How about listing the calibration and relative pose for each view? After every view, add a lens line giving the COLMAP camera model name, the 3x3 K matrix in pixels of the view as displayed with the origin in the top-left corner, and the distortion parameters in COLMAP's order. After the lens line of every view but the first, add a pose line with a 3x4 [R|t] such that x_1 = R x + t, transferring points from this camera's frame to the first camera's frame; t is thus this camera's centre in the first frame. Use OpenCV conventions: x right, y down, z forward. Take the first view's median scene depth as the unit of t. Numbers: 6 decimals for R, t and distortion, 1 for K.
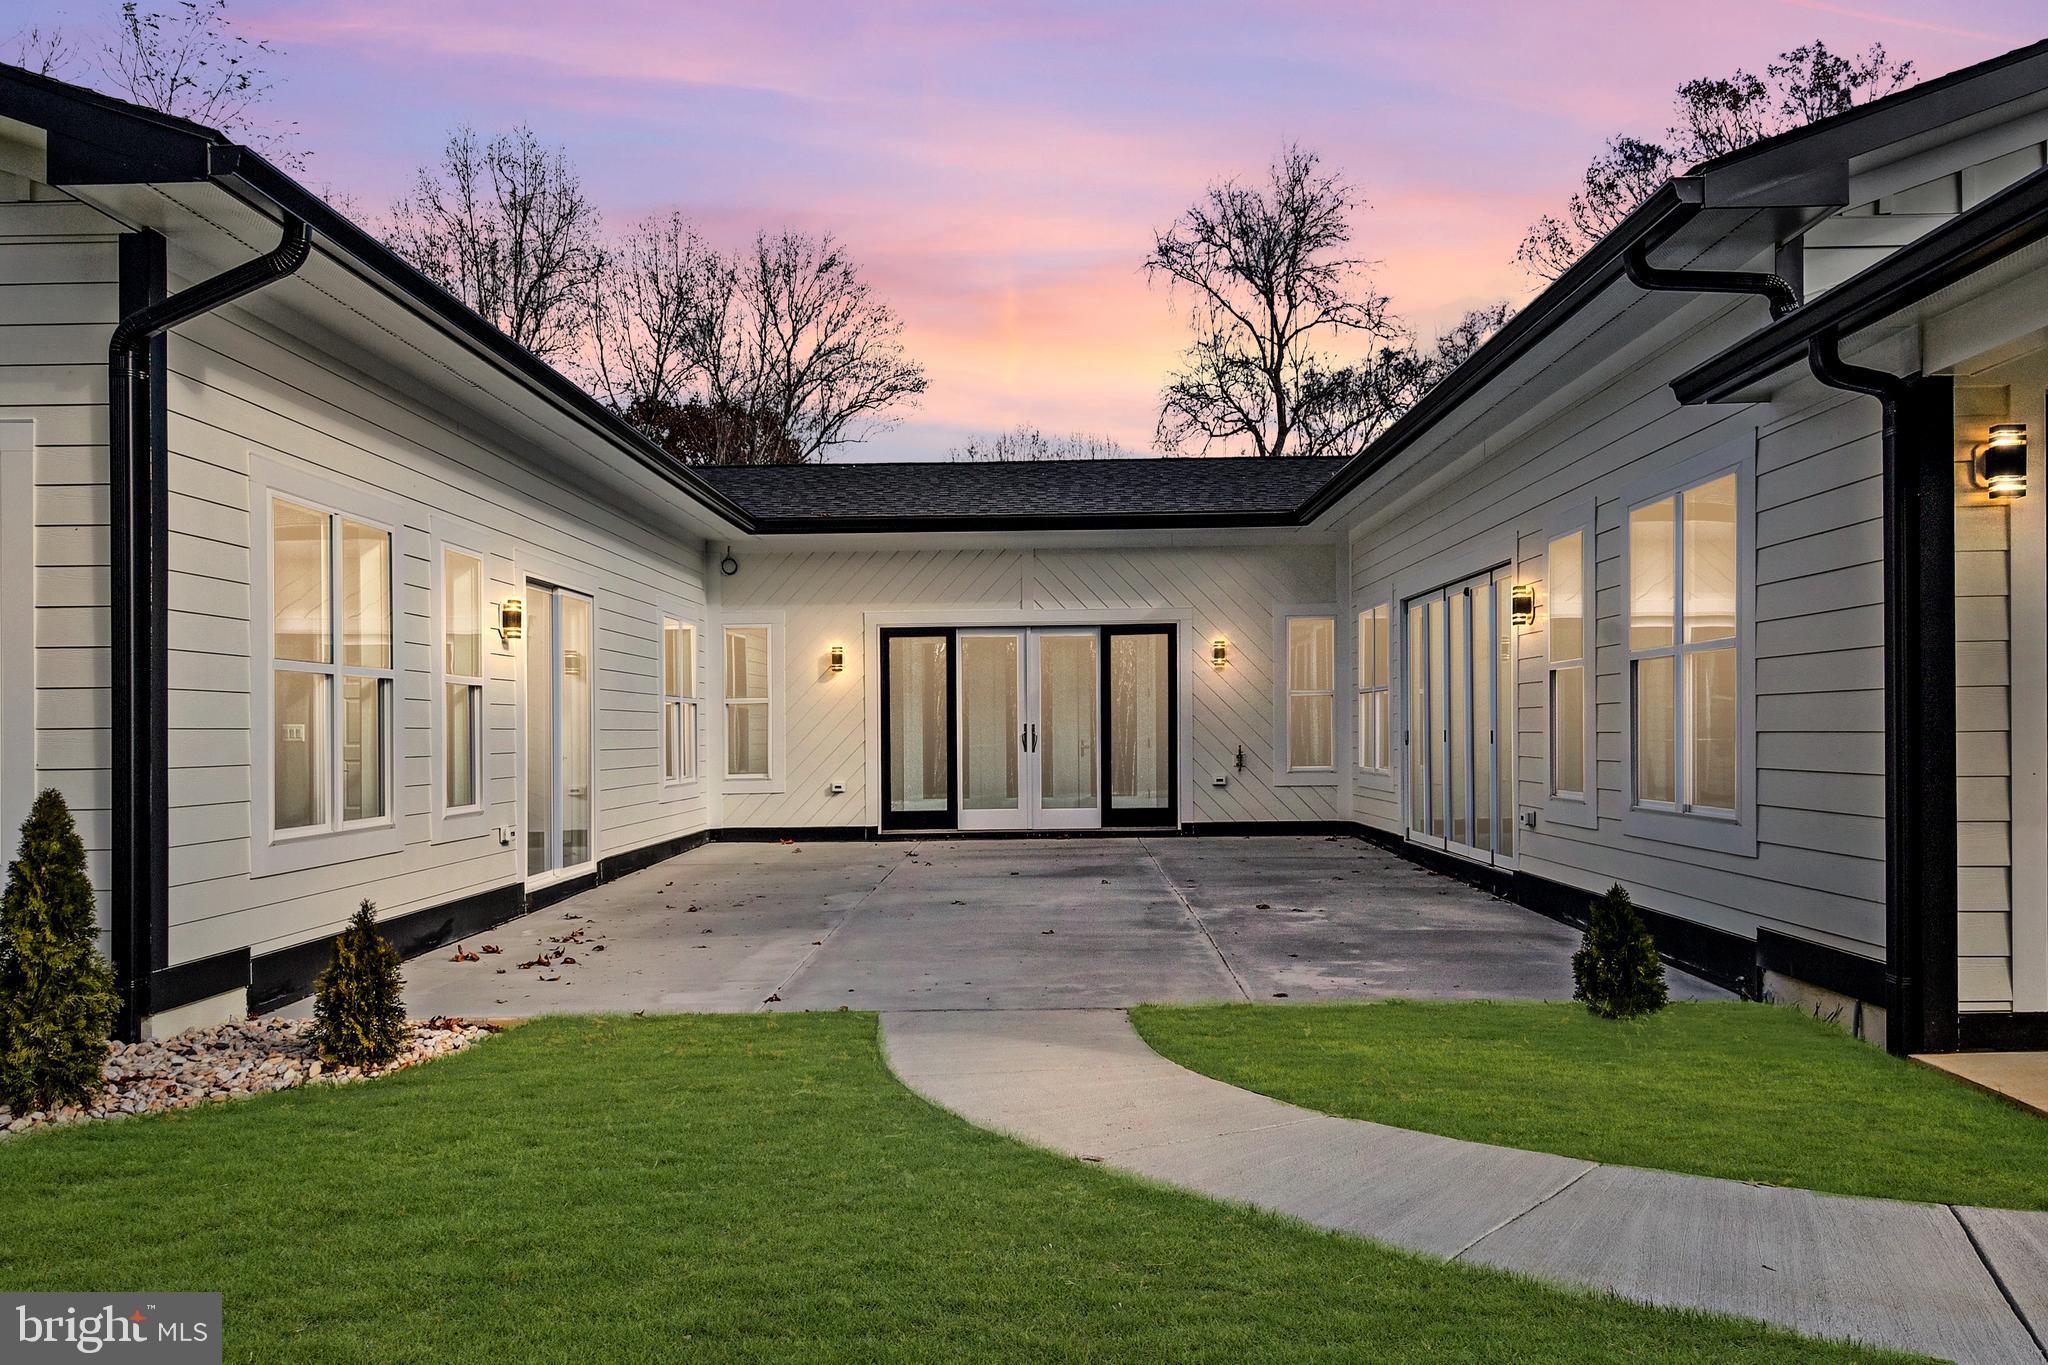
lens RADIAL K [[1524.1, 0, 1024.0], [0, 1524.1, 682.5], [0, 0, 1]] dist [0.001637, -0.002426]
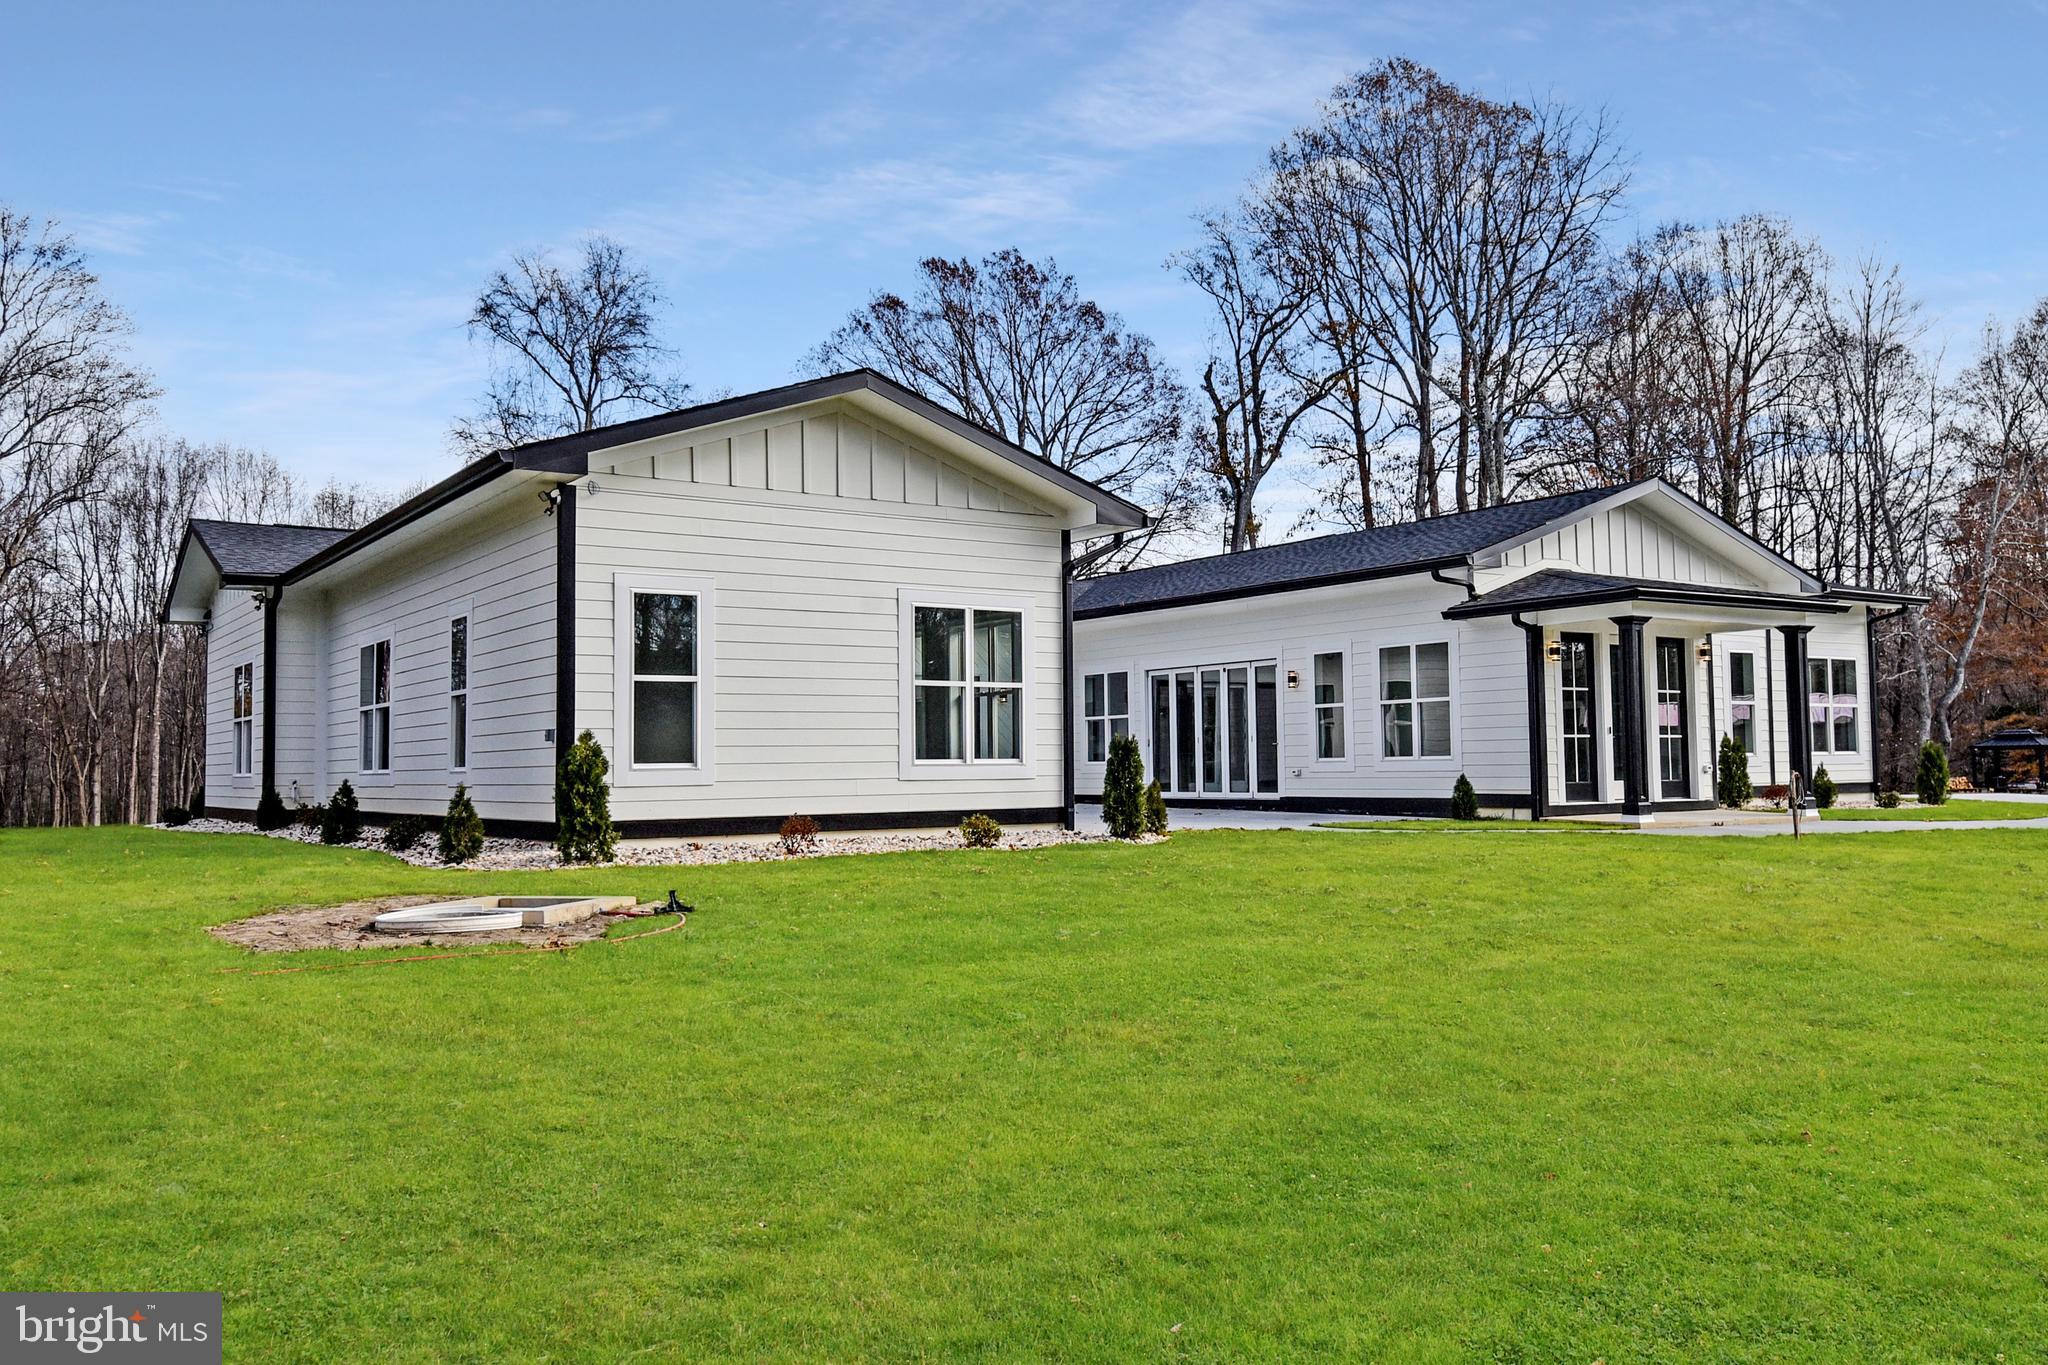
lens RADIAL K [[1586.0, 0, 1024.0], [0, 1586.0, 682.5], [0, 0, 1]] dist [0.000179, 0.001771]
pose [[0.811776, 0.025782, 0.583400, -0.287610], [-0.012214, 0.999556, -0.027179, 0.004939], [-0.583841, 0.014938, 0.811730, -0.146523]]
